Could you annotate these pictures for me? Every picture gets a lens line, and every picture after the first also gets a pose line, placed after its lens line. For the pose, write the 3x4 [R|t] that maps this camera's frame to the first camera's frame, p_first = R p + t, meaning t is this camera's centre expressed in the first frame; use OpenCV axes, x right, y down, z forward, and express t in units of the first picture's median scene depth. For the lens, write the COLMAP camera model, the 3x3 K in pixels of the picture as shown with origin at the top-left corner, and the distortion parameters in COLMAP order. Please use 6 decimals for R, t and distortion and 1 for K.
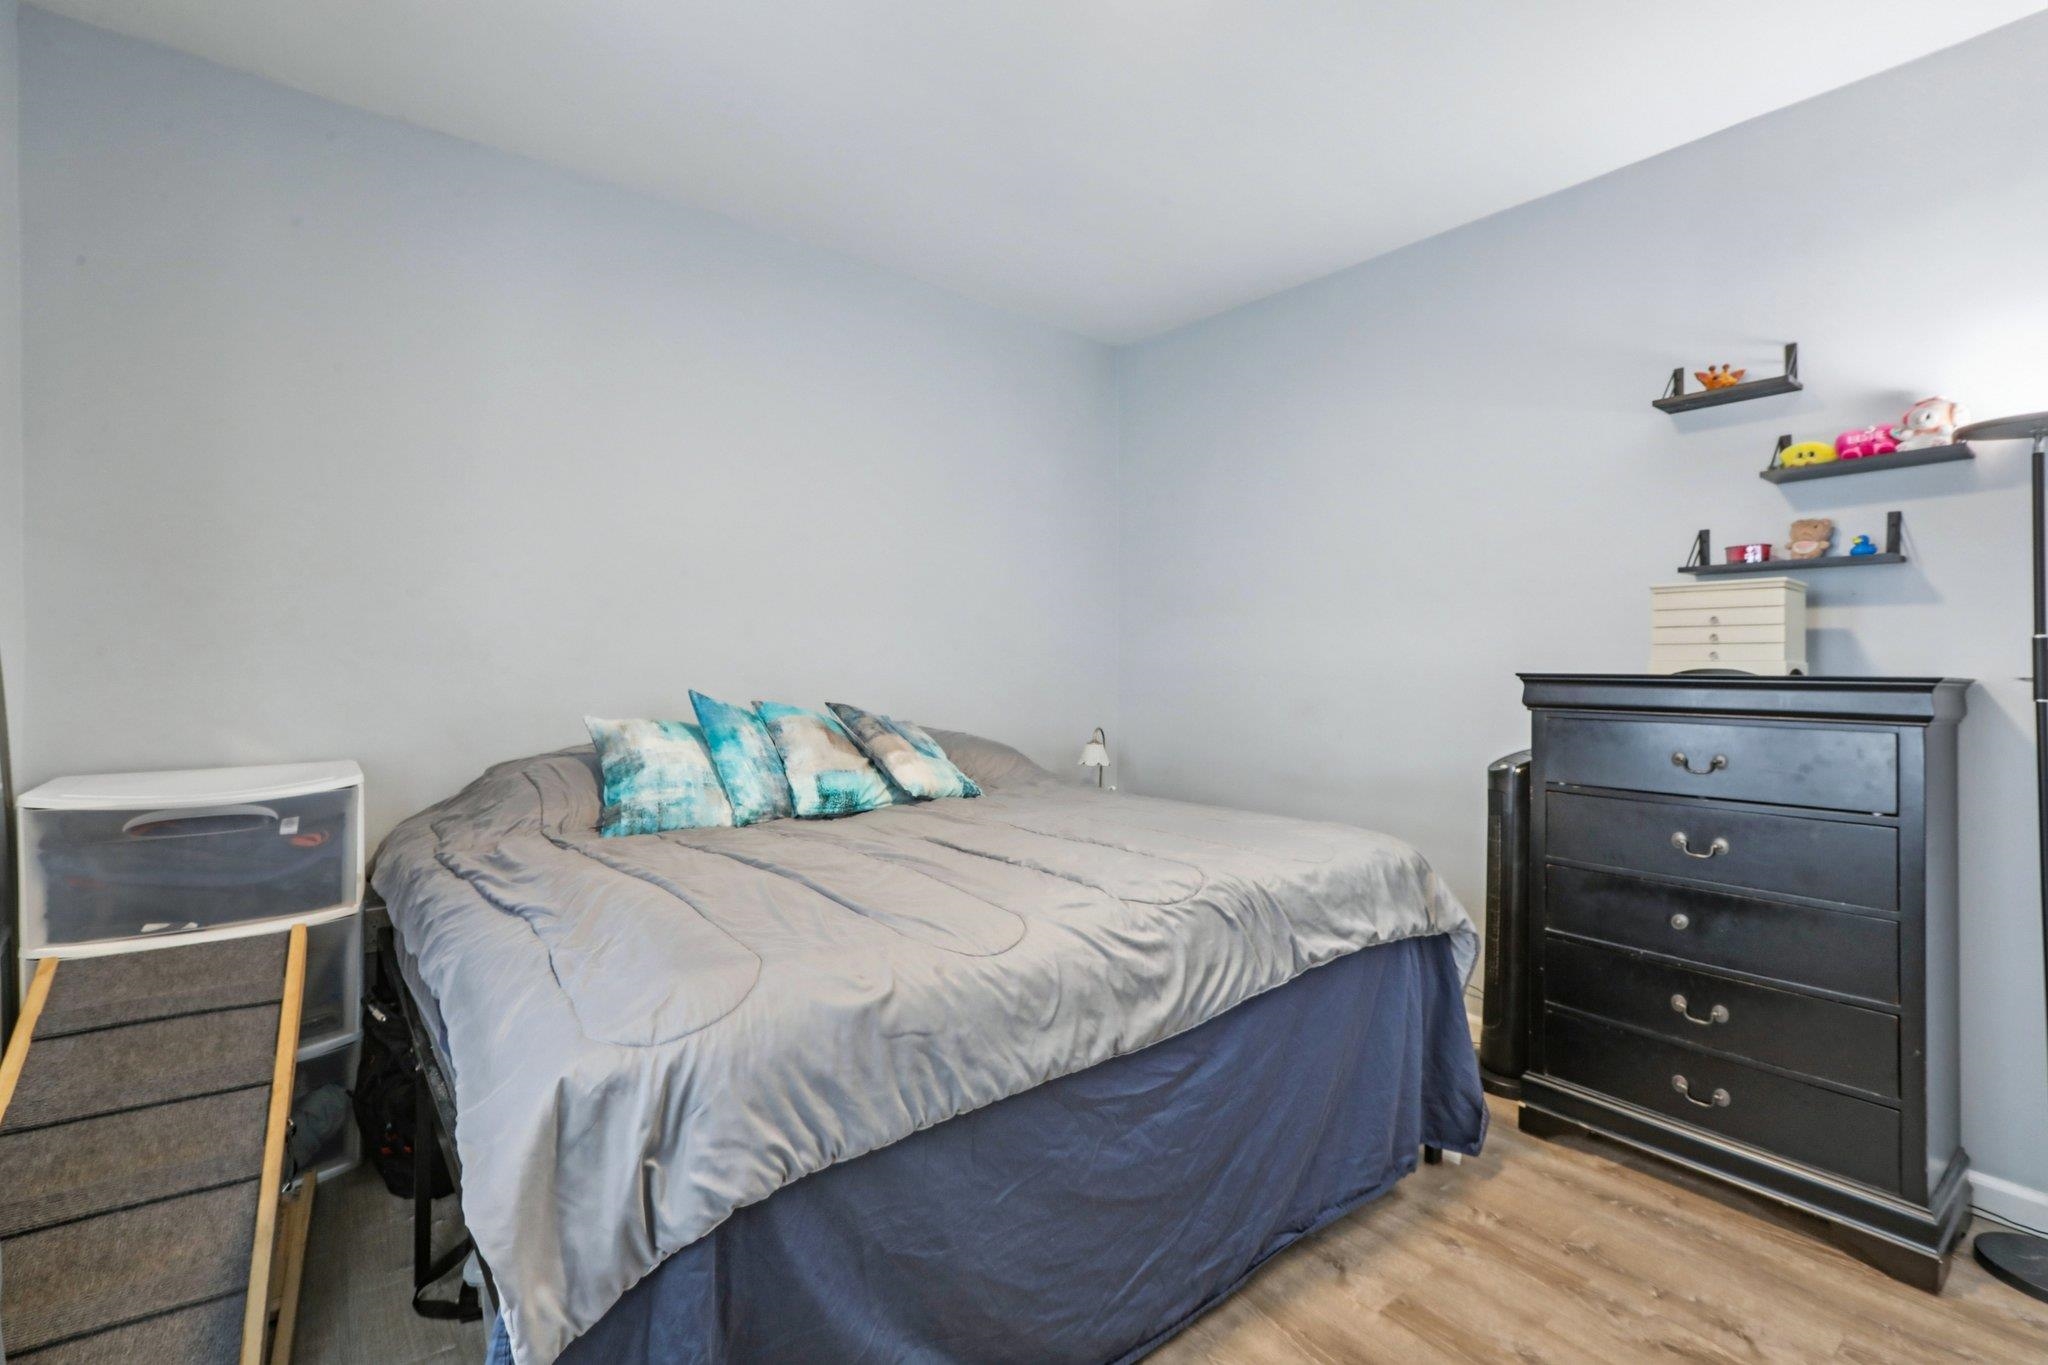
lens RADIAL K [[915.0, 0, 1020.8], [0, 915.0, 671.8], [0, 0, 1]] dist [-0.001517, 0.000550]
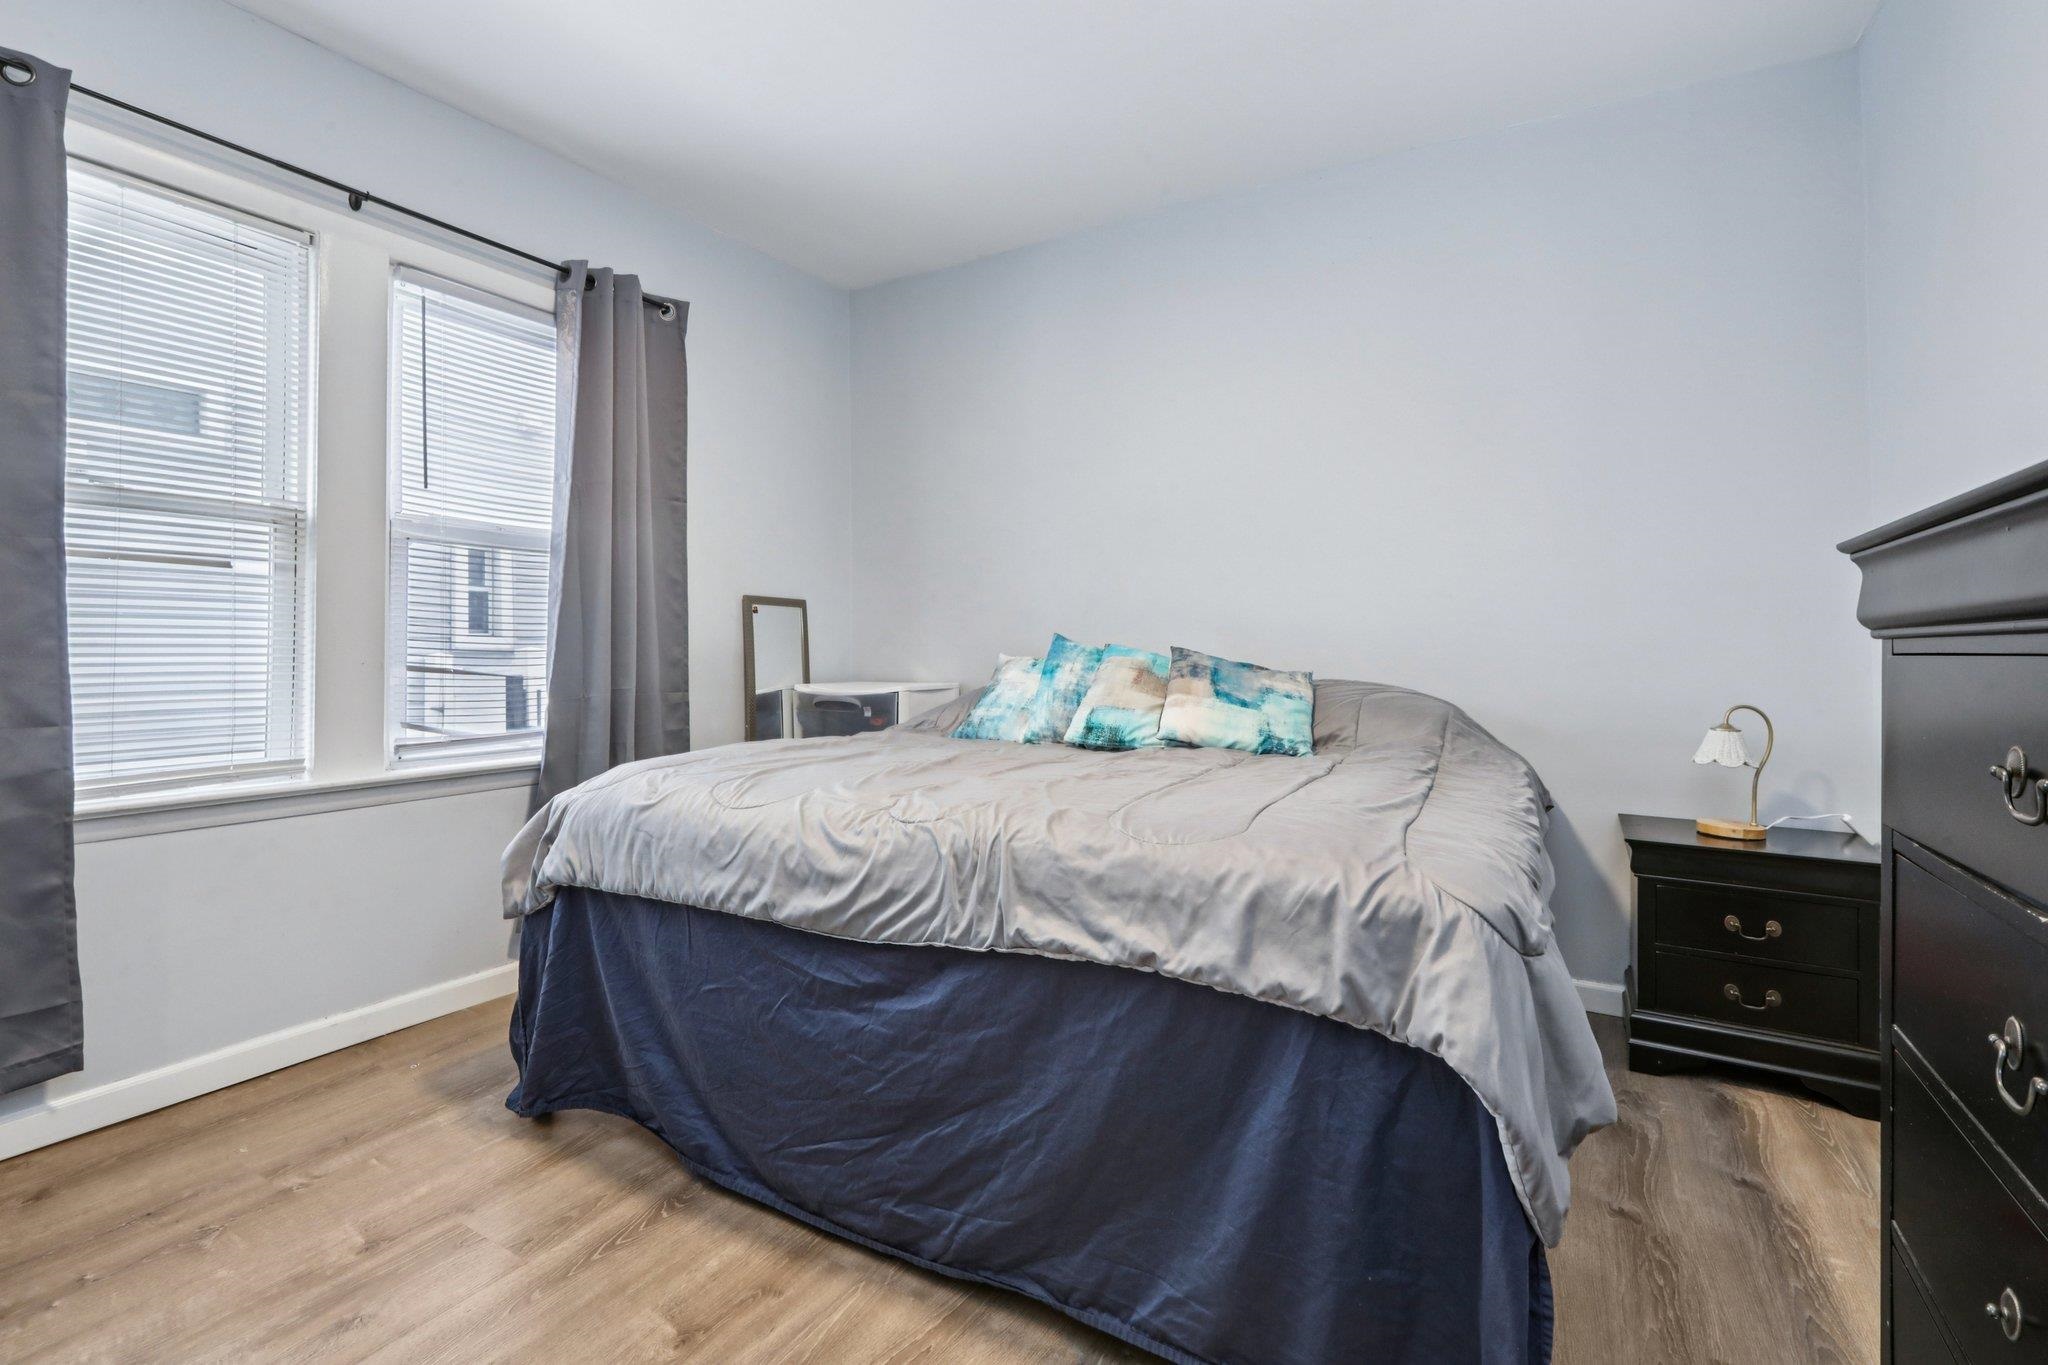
lens RADIAL K [[925.6, 0, 1016.3], [0, 925.6, 642.0], [0, 0, 1]] dist [-0.000278, 0.000547]
pose [[0.366570, -0.012608, -0.930305, 0.988555], [-0.006730, 0.999846, -0.016202, 0.065673], [0.930366, 0.012200, 0.366429, 0.649882]]
